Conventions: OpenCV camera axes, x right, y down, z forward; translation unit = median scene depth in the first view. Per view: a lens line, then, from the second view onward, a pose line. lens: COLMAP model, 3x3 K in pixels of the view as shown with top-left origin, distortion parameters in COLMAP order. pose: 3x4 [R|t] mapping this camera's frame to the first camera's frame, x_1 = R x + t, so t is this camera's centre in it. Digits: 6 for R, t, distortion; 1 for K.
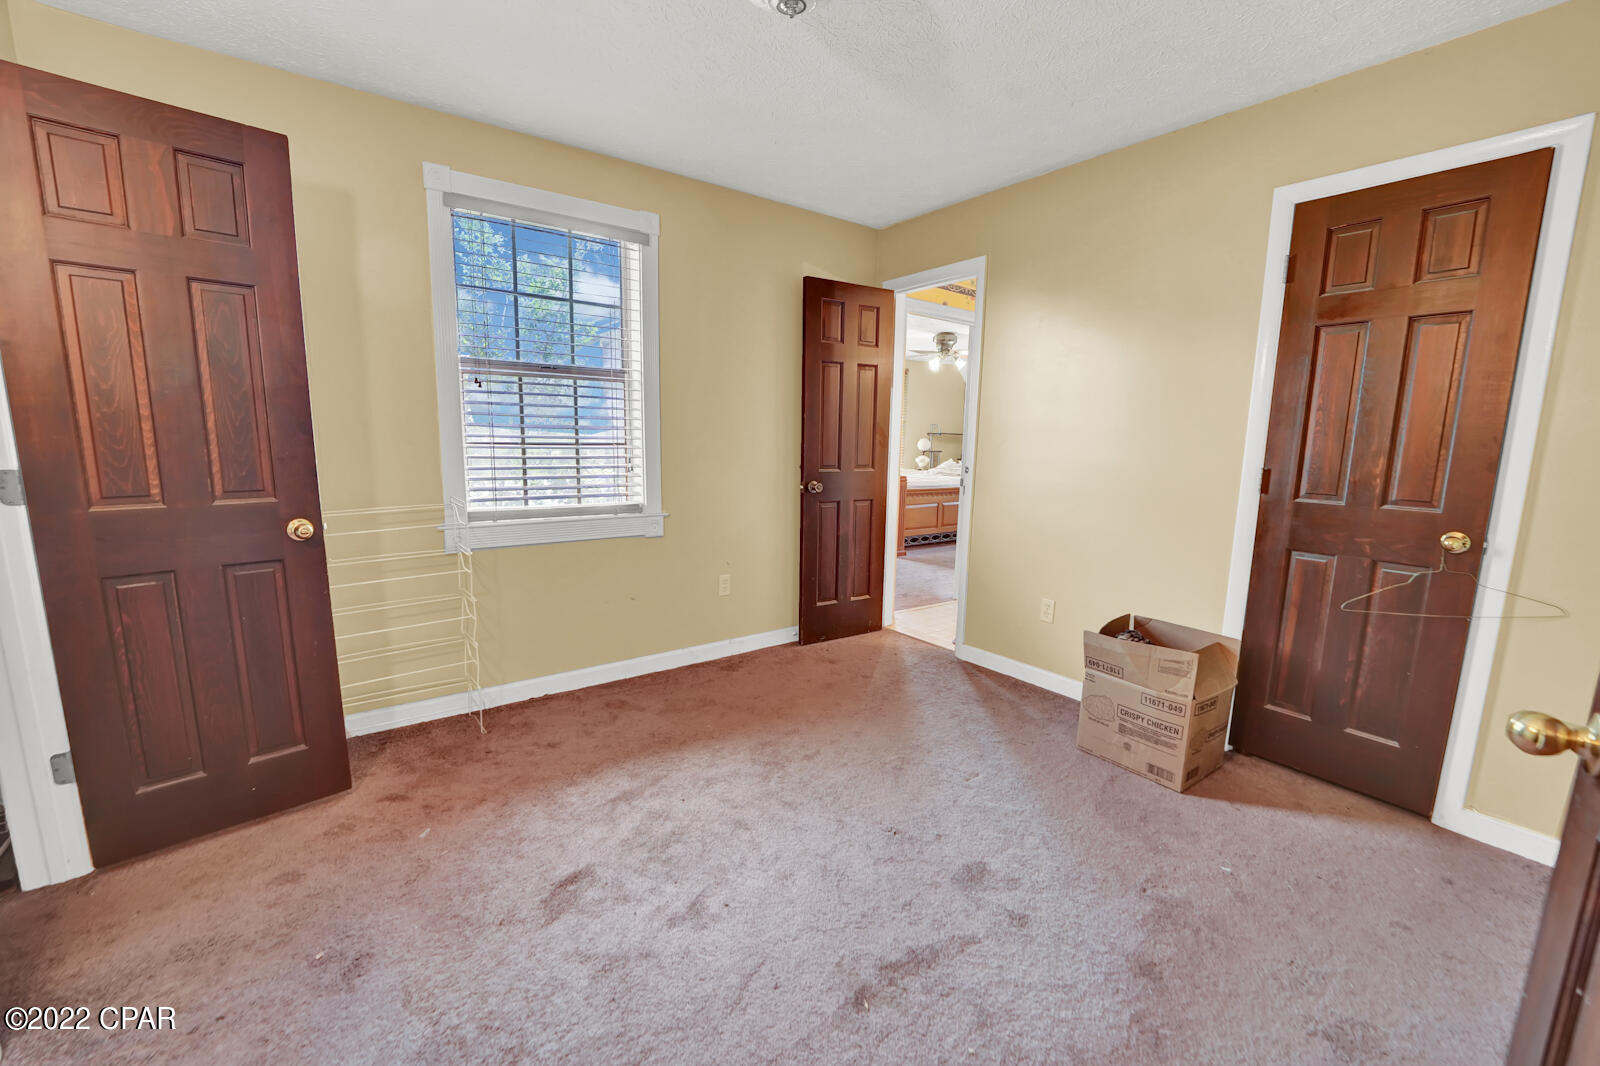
lens RADIAL K [[653.2, 0, 786.7], [0, 653.2, 546.1], [0, 0, 1]] dist [-0.025224, 0.000239]
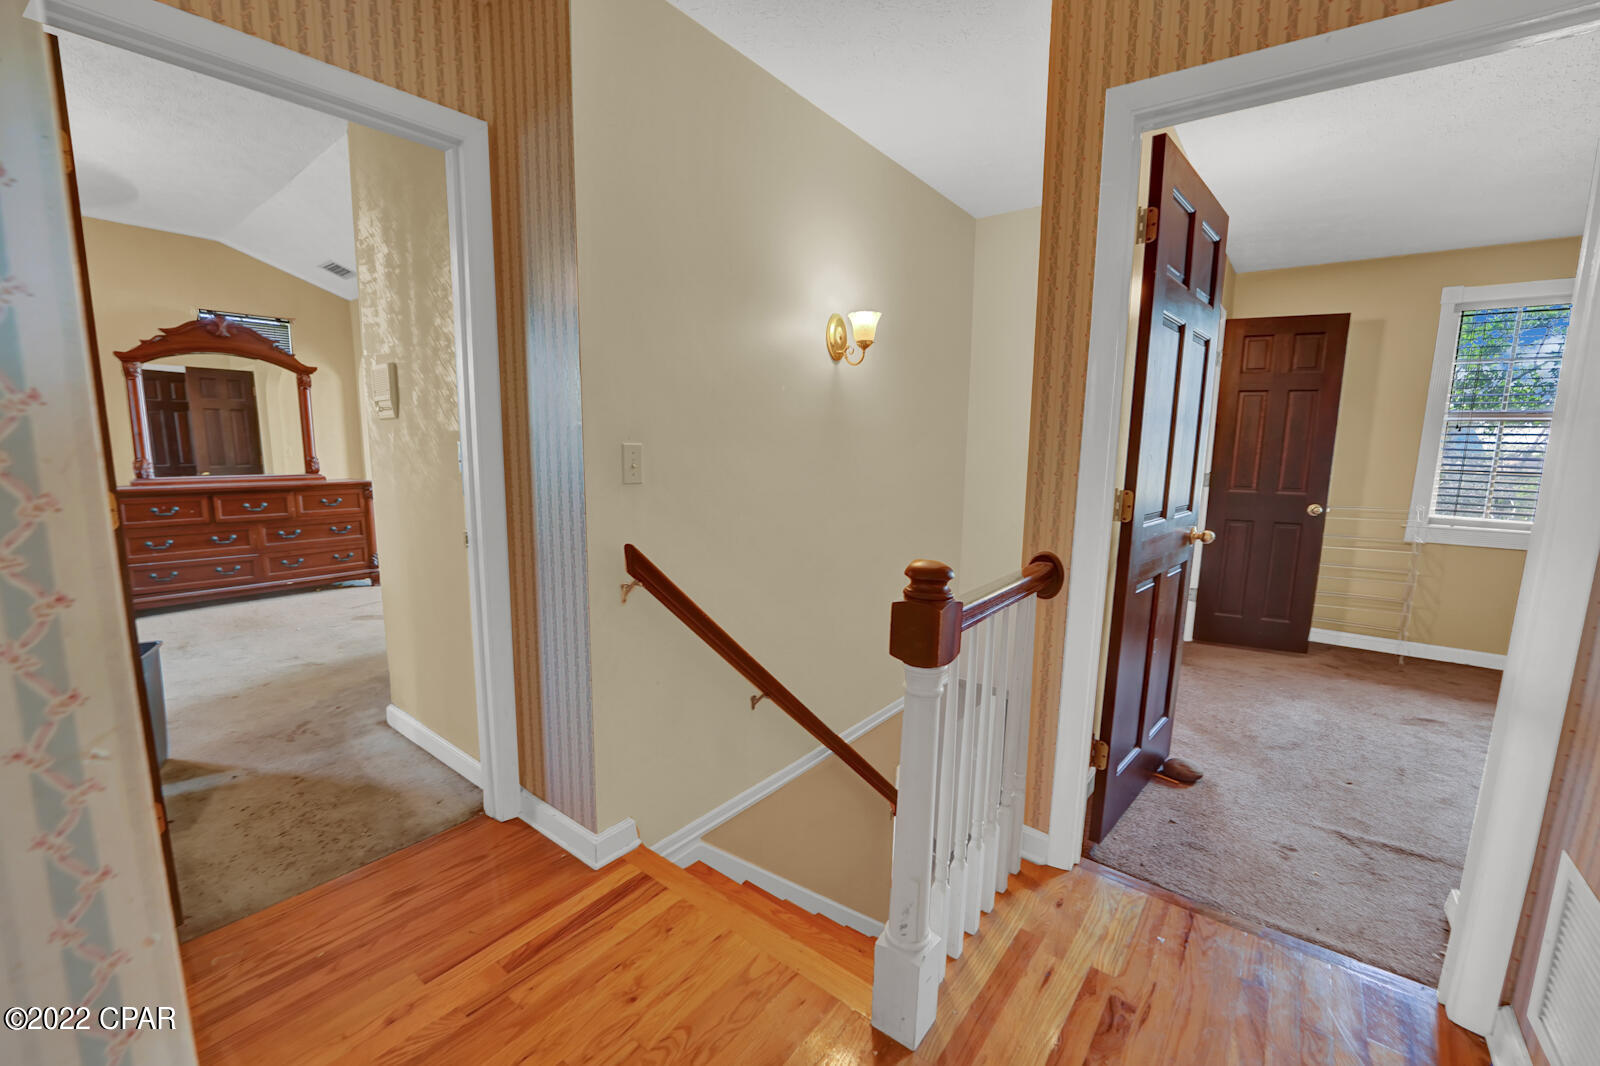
lens RADIAL K [[653.2, 0, 786.7], [0, 653.2, 546.1], [0, 0, 1]] dist [-0.025224, 0.000239]
pose [[0.261197, 0.134149, -0.955918, 0.734515], [-0.172751, 0.980805, 0.090439, 0.190099], [0.949701, 0.141514, 0.279358, -1.097274]]
